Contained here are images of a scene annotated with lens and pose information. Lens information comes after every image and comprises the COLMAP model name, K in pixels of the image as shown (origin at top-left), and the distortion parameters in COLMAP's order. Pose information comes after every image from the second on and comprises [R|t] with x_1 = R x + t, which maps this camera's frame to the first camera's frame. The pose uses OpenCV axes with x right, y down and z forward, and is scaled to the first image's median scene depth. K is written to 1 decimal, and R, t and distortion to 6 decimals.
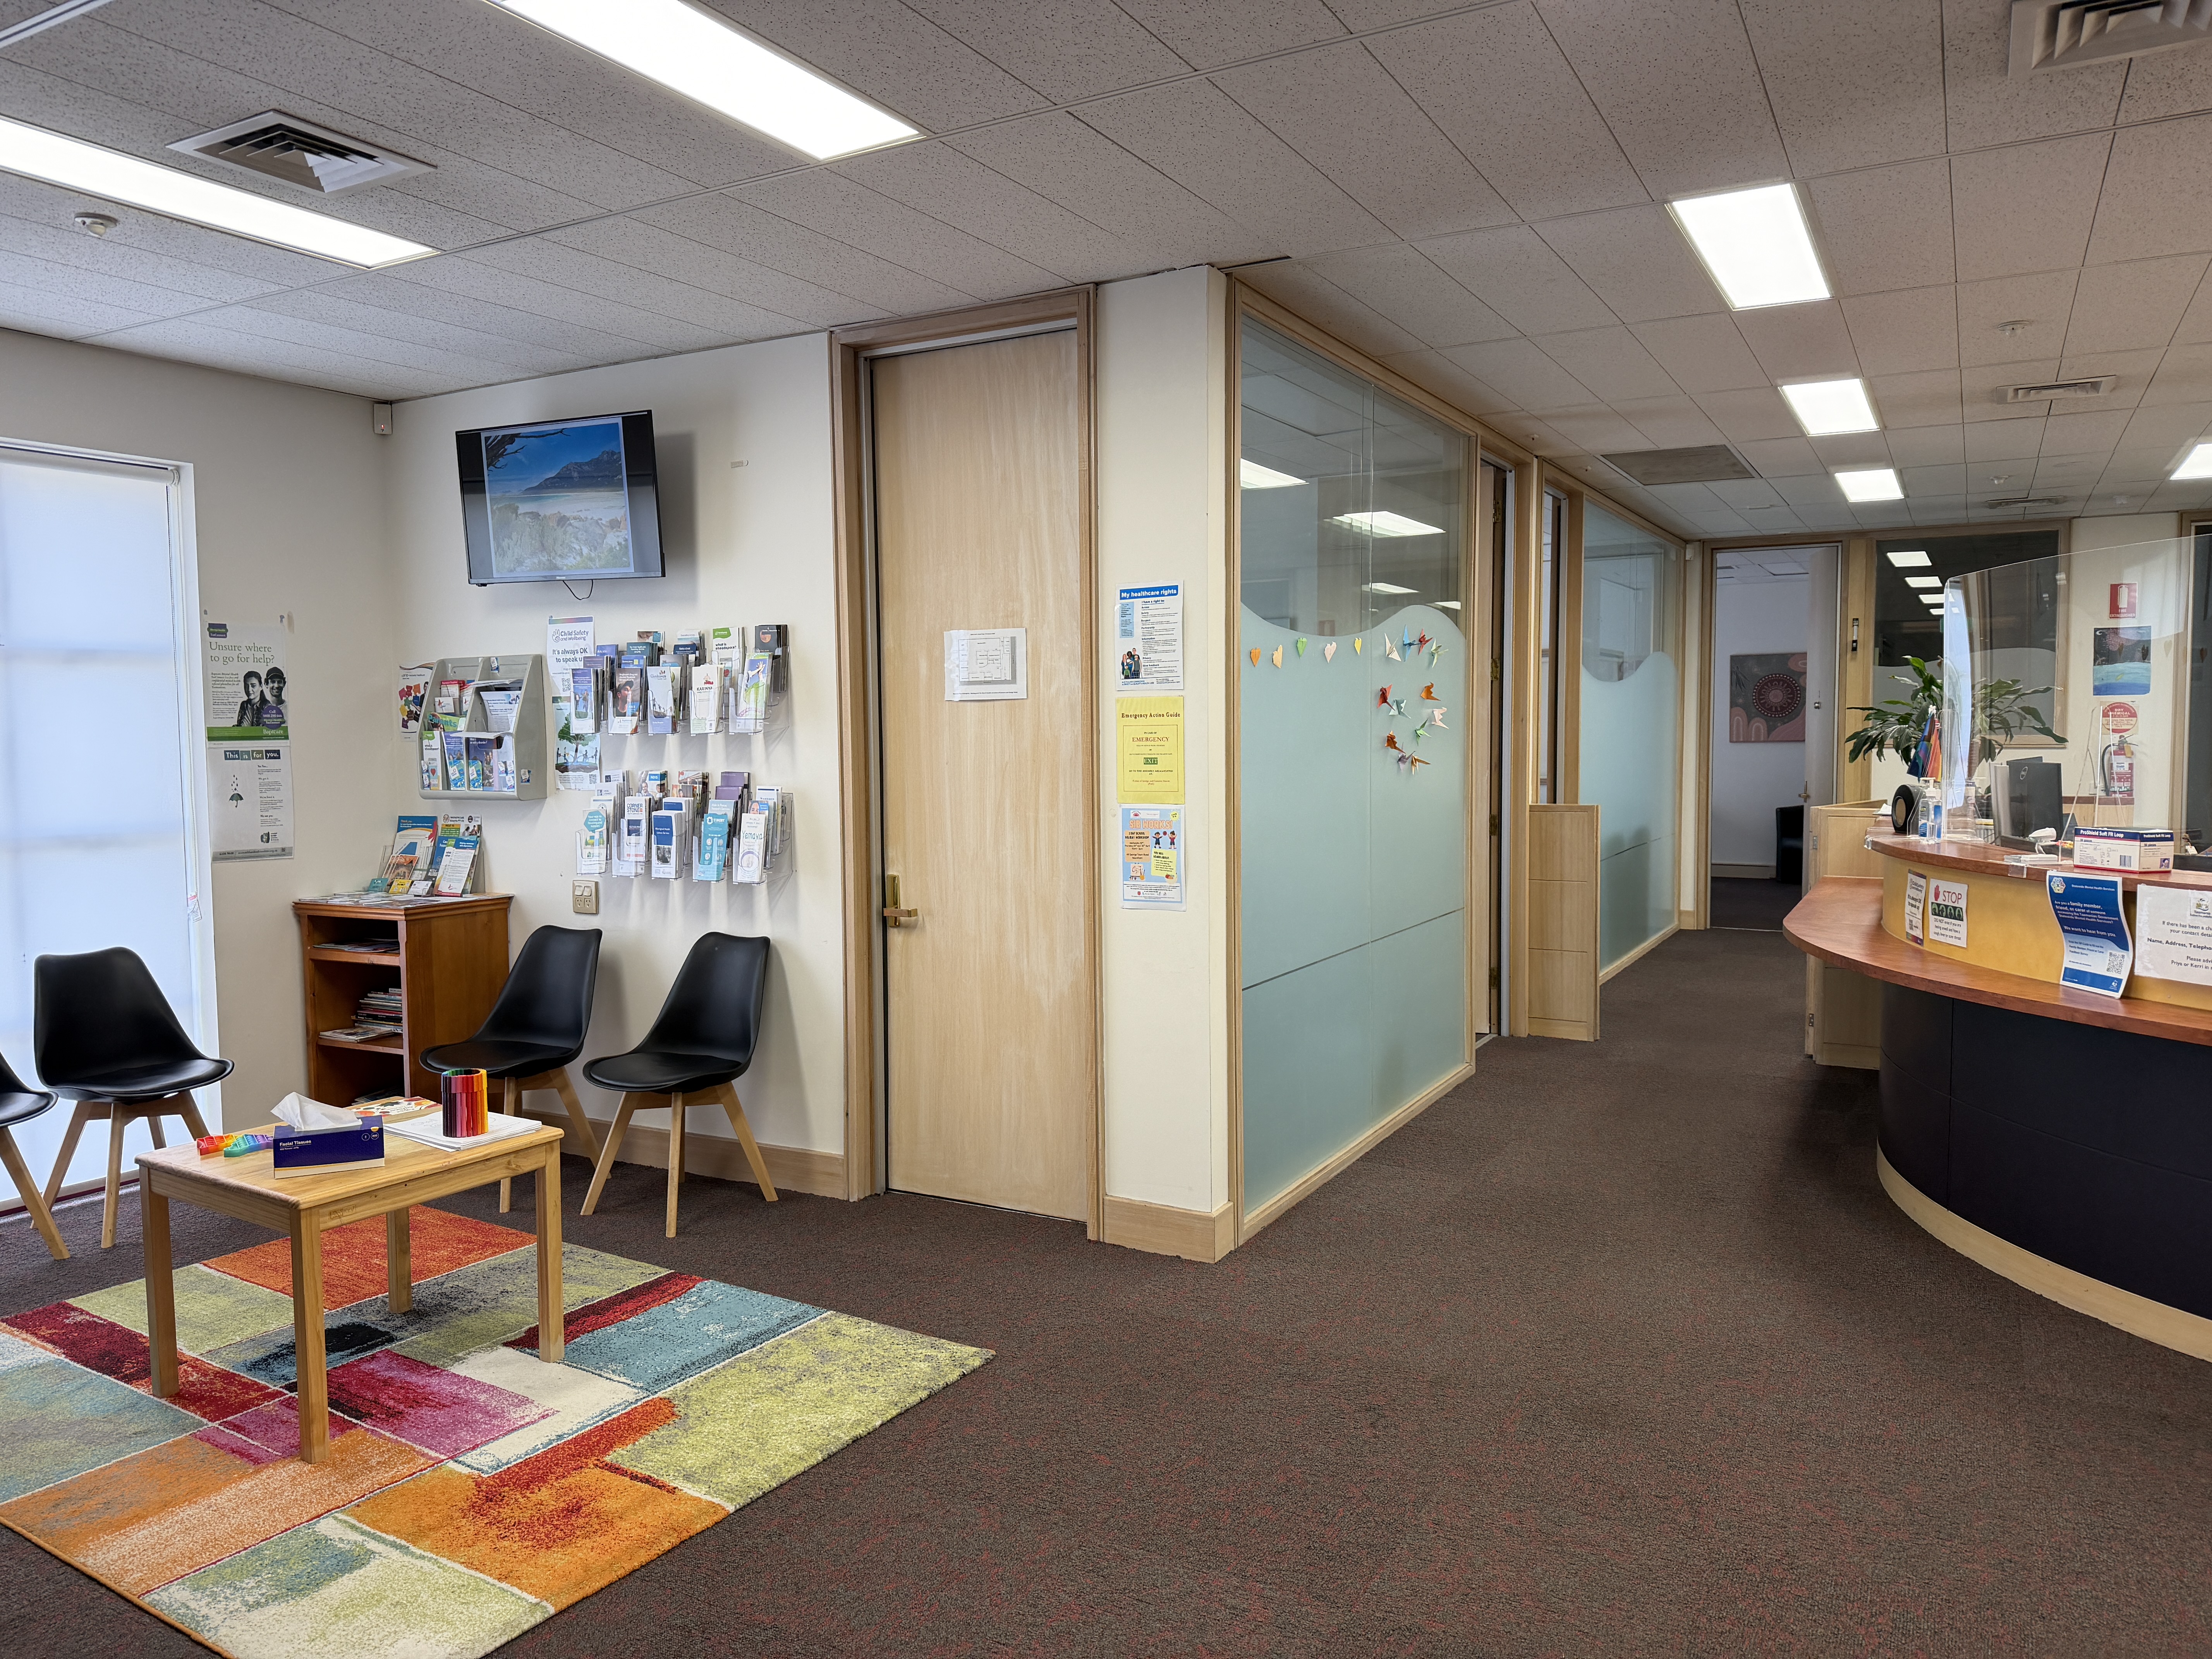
lens RADIAL K [[1566.0, 0, 1096.5], [0, 1566.0, 805.8], [0, 0, 1]] dist [0.090213, -0.044299]
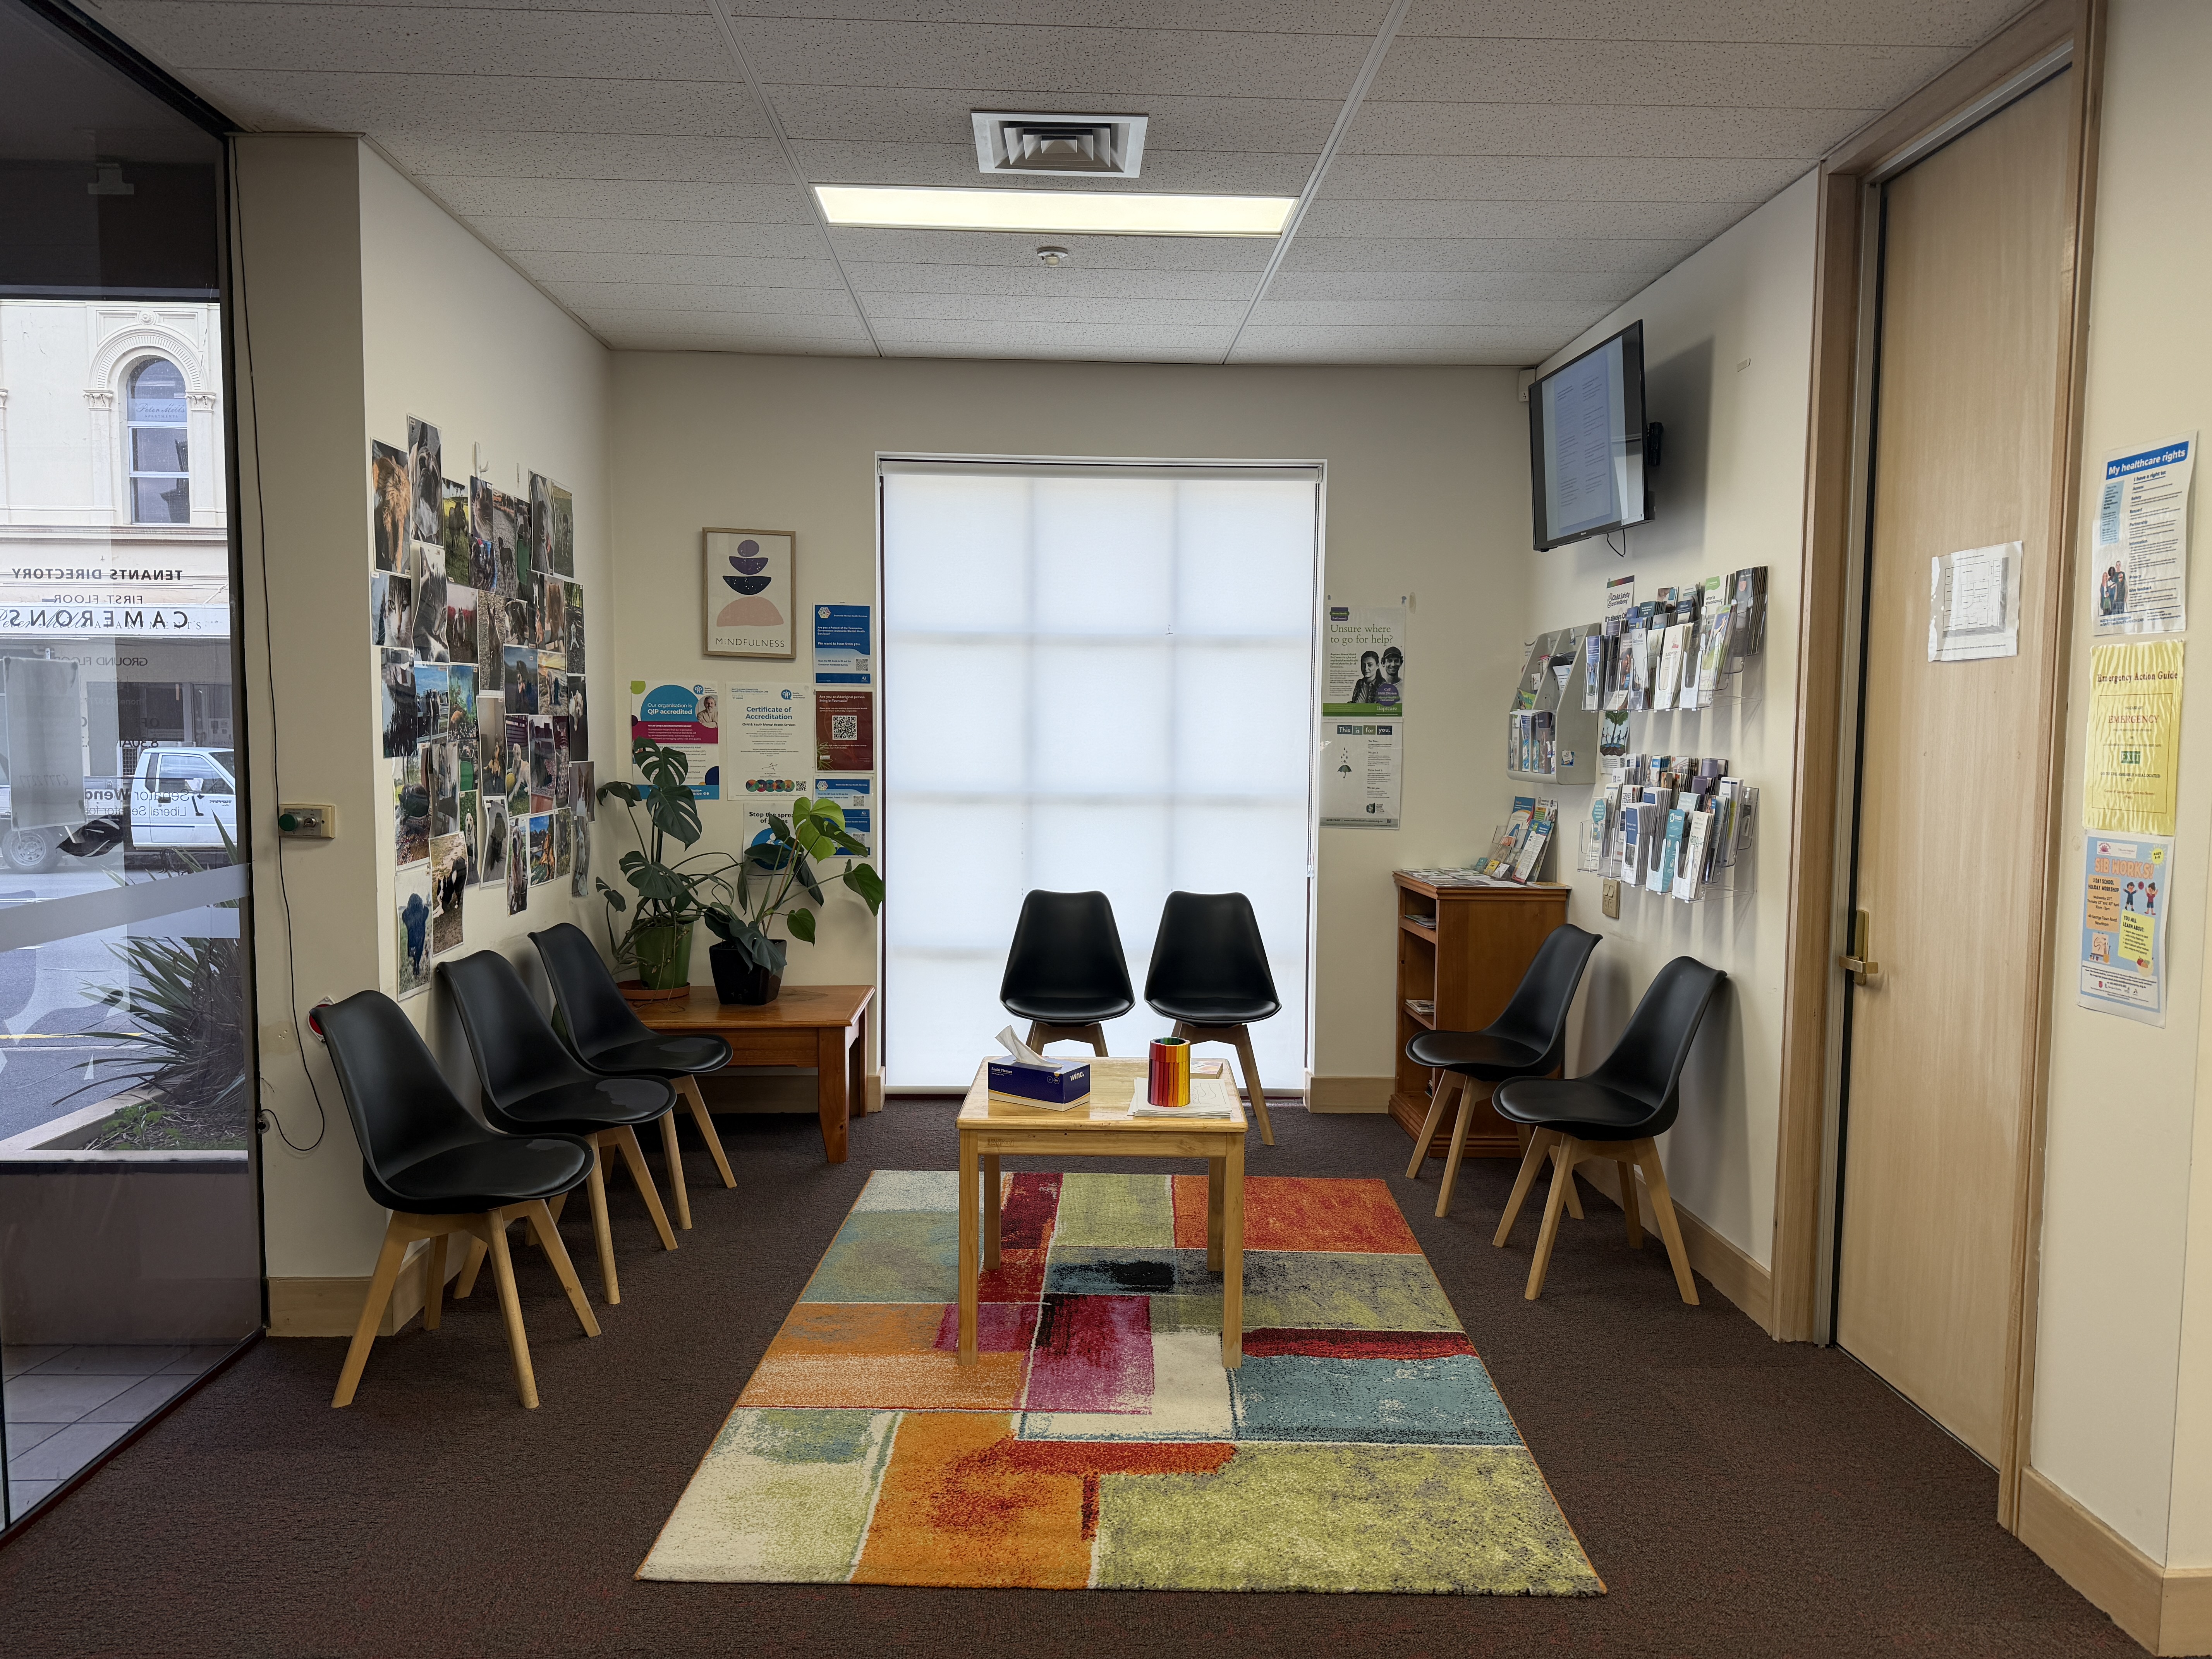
lens RADIAL K [[1566.0, 0, 1102.1], [0, 1566.0, 846.3], [0, 0, 1]] dist [0.090213, -0.044299]
pose [[0.545247, 0.082467, -0.834209, 0.323519], [-0.057510, 0.996485, 0.060919, -0.010598], [0.836300, 0.014760, 0.548073, 0.360509]]
